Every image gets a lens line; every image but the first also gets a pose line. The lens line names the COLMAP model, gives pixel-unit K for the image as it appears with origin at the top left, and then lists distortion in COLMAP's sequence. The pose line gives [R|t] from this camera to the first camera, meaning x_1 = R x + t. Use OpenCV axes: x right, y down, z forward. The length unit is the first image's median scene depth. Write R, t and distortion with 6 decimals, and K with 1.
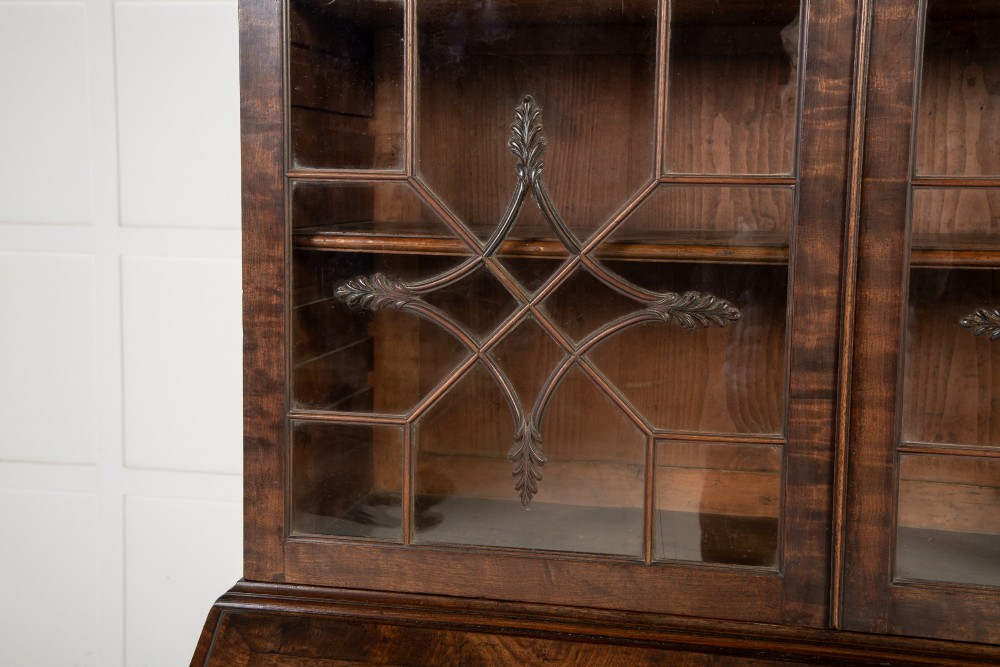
lens RADIAL K [[1361.5, 0, 500.0], [0, 1361.5, 333.5], [0, 0, 1]] dist [0.142279, 0.091685]
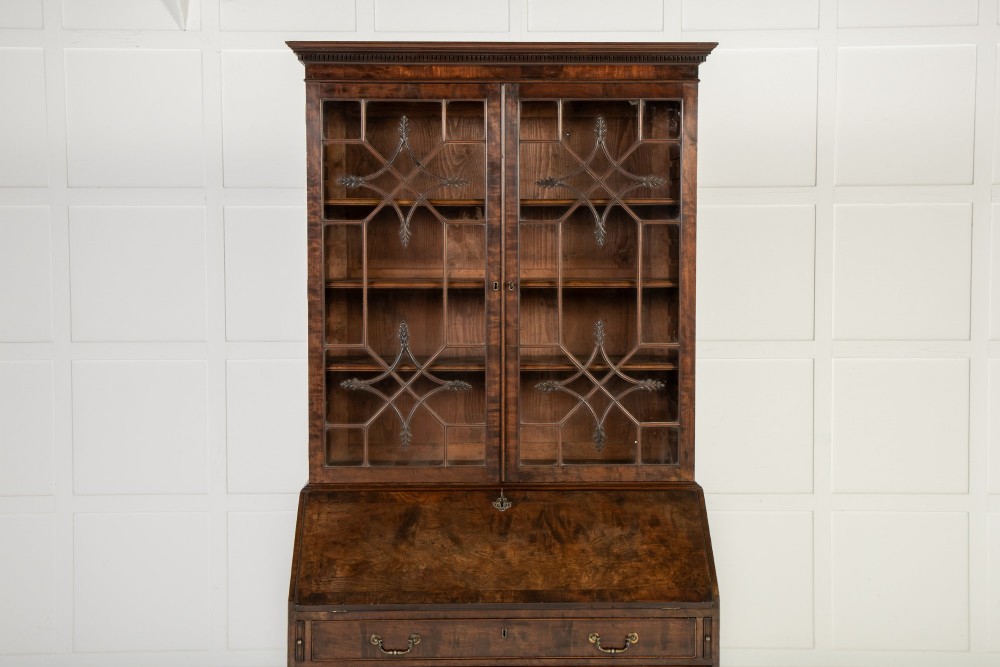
lens RADIAL K [[1471.5, 0, 502.7], [0, 1471.5, 313.8], [0, 0, 1]] dist [0.155047, 0.000685]
pose [[0.974571, -0.028461, 0.222265, -0.503613], [0.040941, 0.997821, -0.051743, -0.002977], [-0.220308, 0.059527, 0.973612, -2.334516]]
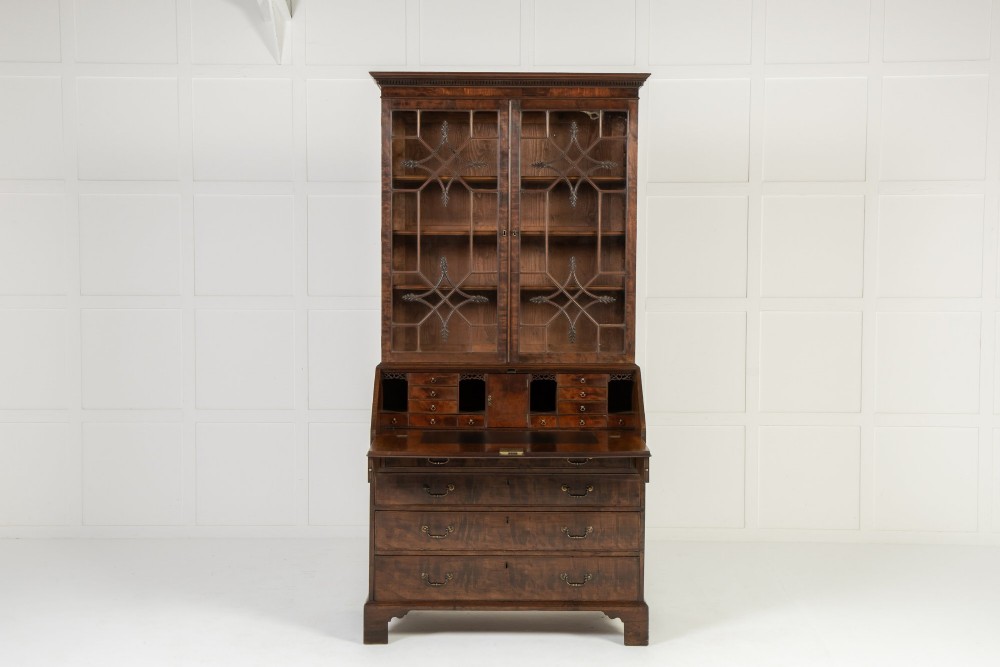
lens RADIAL K [[1476.6, 0, 499.2], [0, 1476.6, 345.4], [0, 0, 1]] dist [0.156854, 0.043017]
pose [[0.979009, -0.021632, 0.202663, -0.834889], [0.033504, 0.997906, -0.055331, 0.428531], [-0.201042, 0.060960, 0.977684, -4.041656]]
